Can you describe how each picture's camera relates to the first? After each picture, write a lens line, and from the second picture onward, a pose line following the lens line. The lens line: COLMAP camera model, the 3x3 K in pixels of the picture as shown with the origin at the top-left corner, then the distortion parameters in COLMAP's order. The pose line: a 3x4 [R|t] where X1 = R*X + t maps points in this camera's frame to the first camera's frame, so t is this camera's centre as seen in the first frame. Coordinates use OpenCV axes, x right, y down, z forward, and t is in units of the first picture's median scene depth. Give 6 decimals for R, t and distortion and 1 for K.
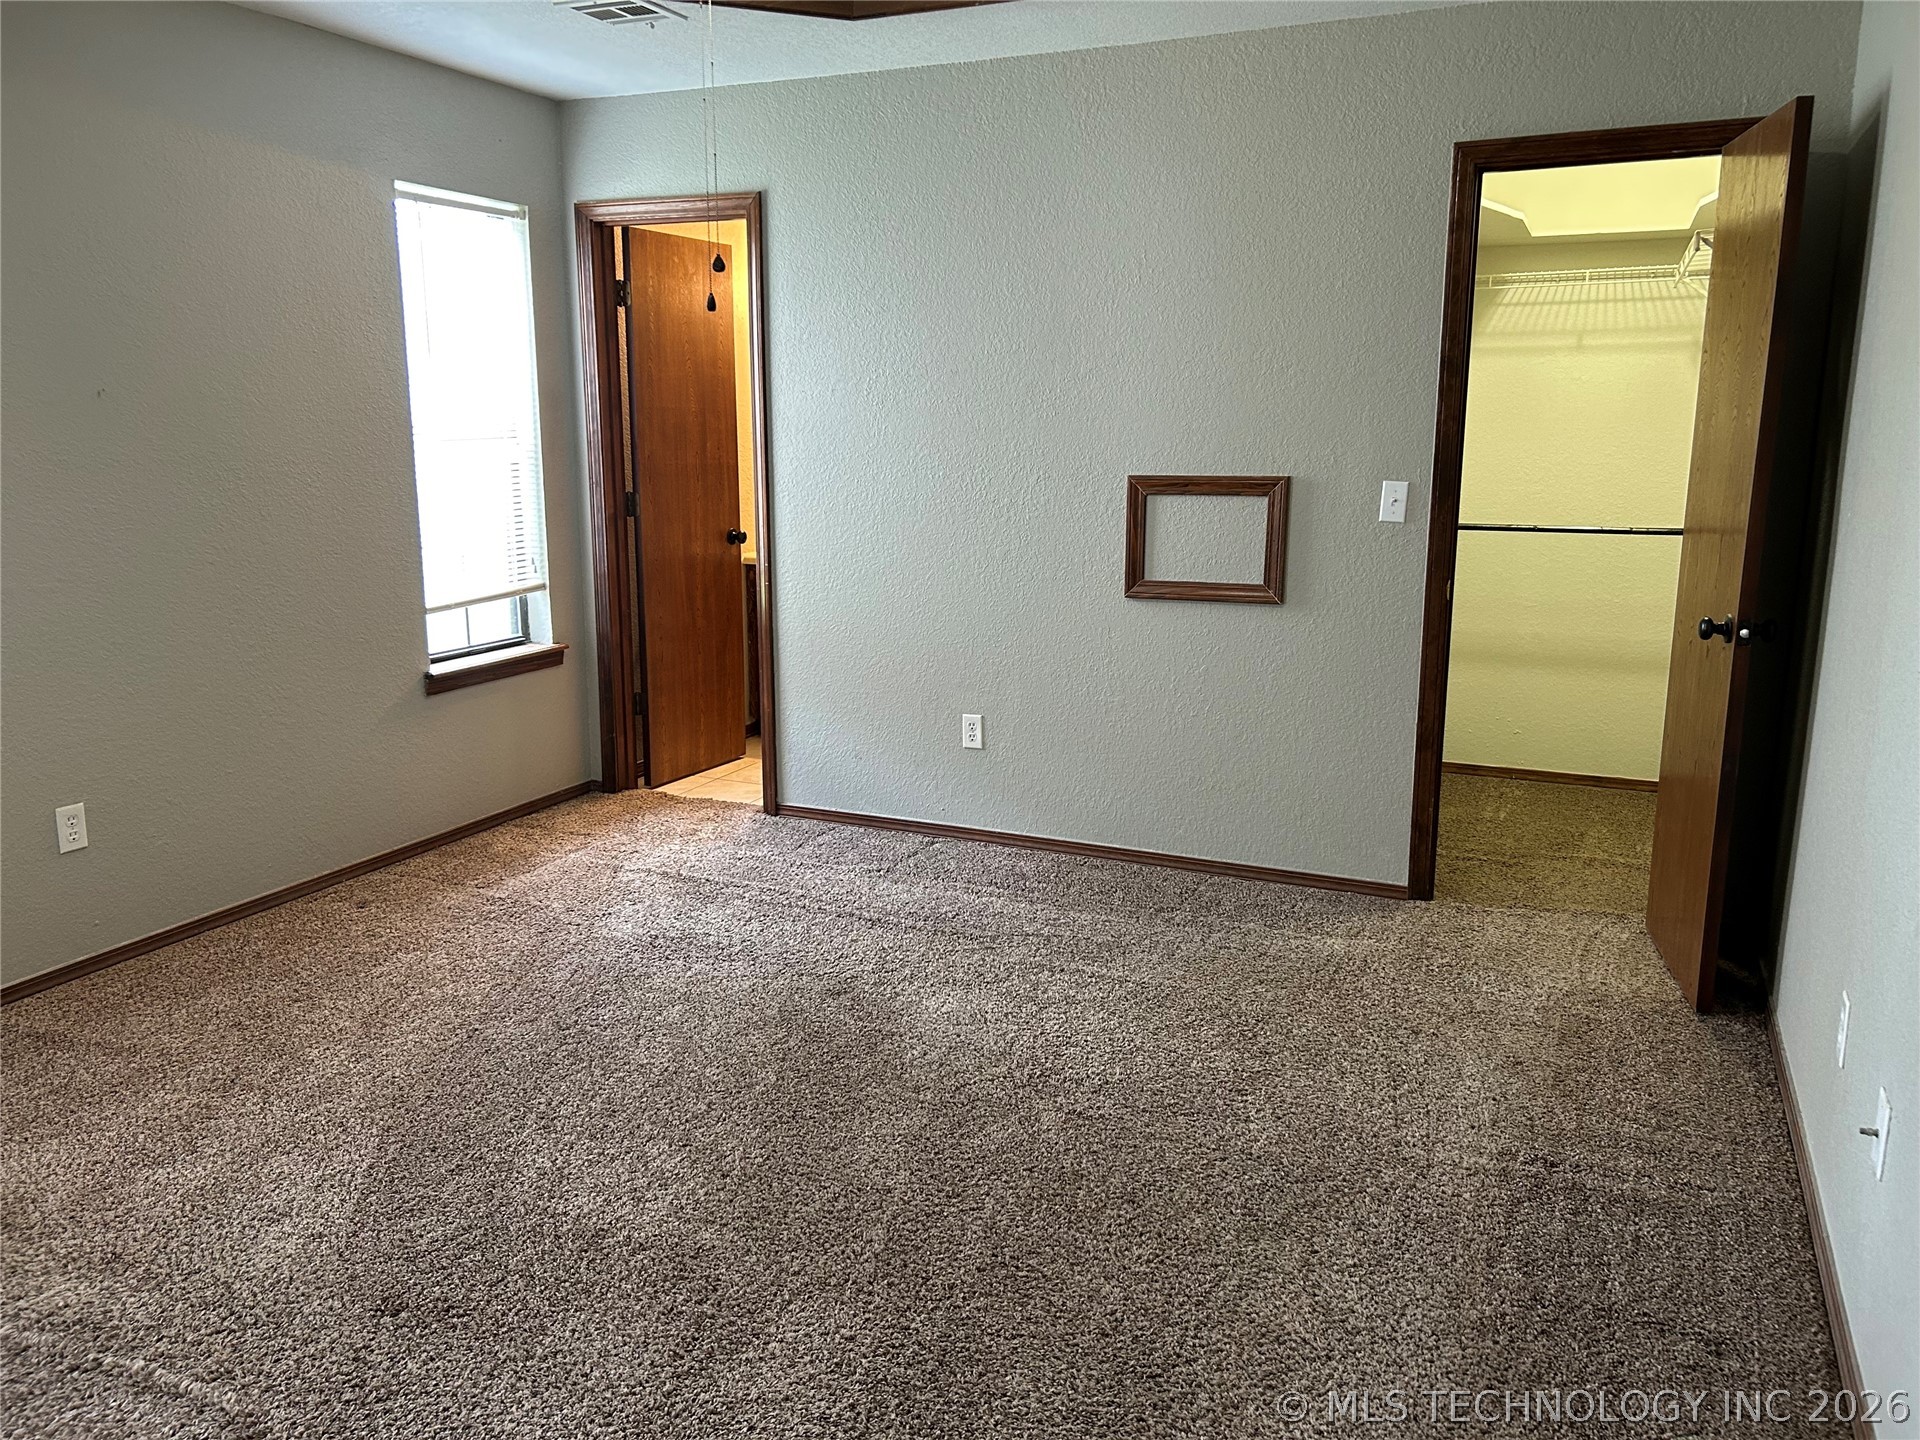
lens RADIAL K [[1439.9, 0, 971.8], [0, 1439.9, 723.1], [0, 0, 1]] dist [0.042162, -0.047660]
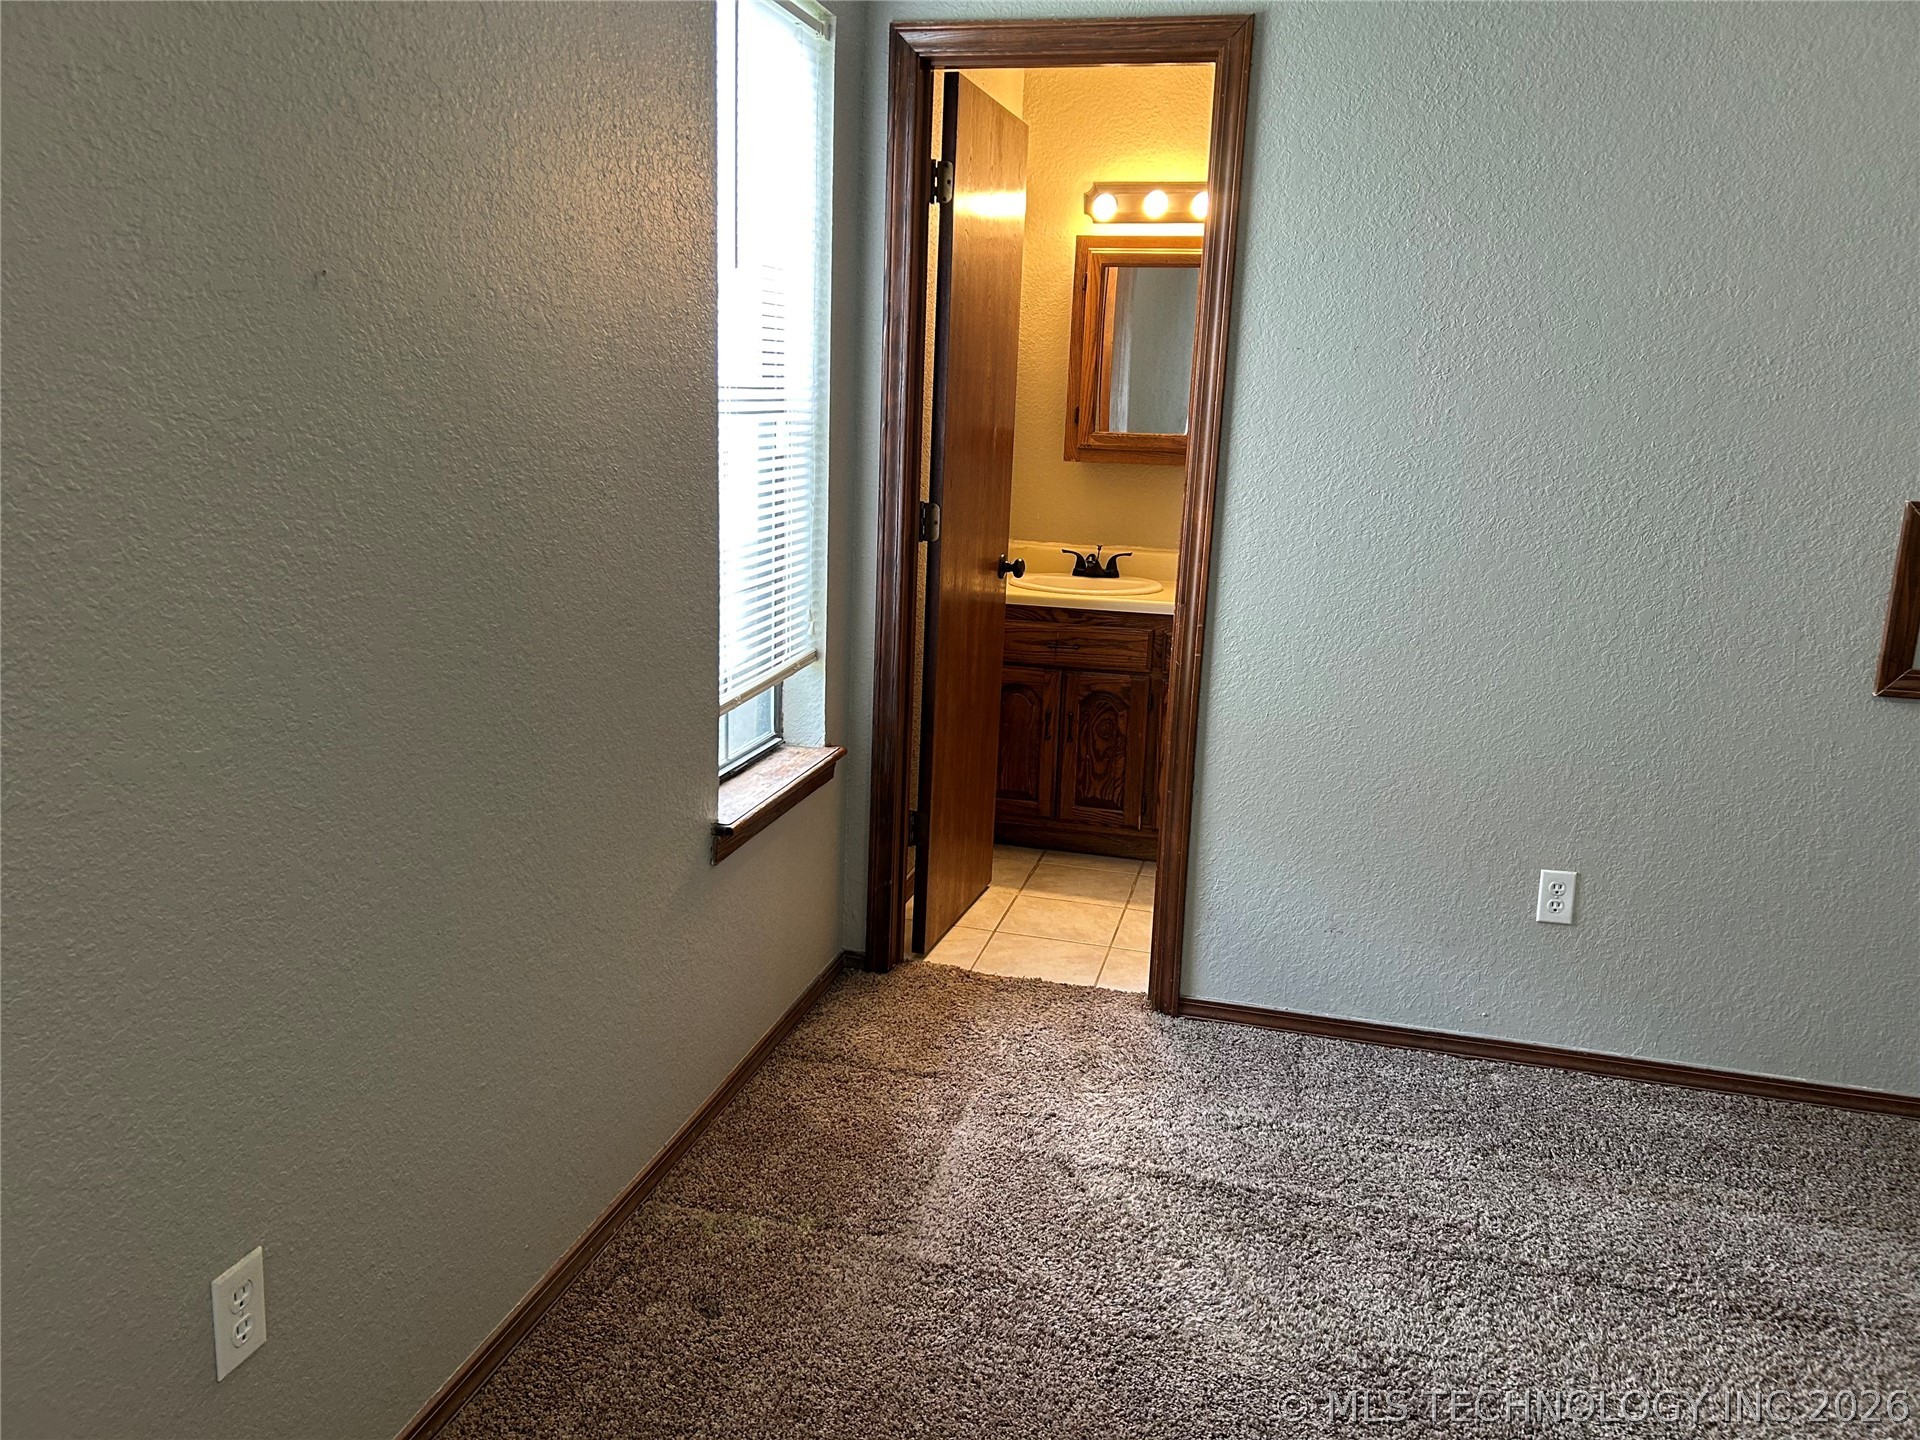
lens RADIAL K [[1439.9, 0, 946.2], [0, 1439.9, 712.8], [0, 0, 1]] dist [0.042162, -0.047660]
pose [[0.986891, -0.001202, 0.161386, -0.366166], [0.000549, 0.999991, 0.004094, -0.077626], [-0.161389, -0.003952, 0.986883, 0.417241]]
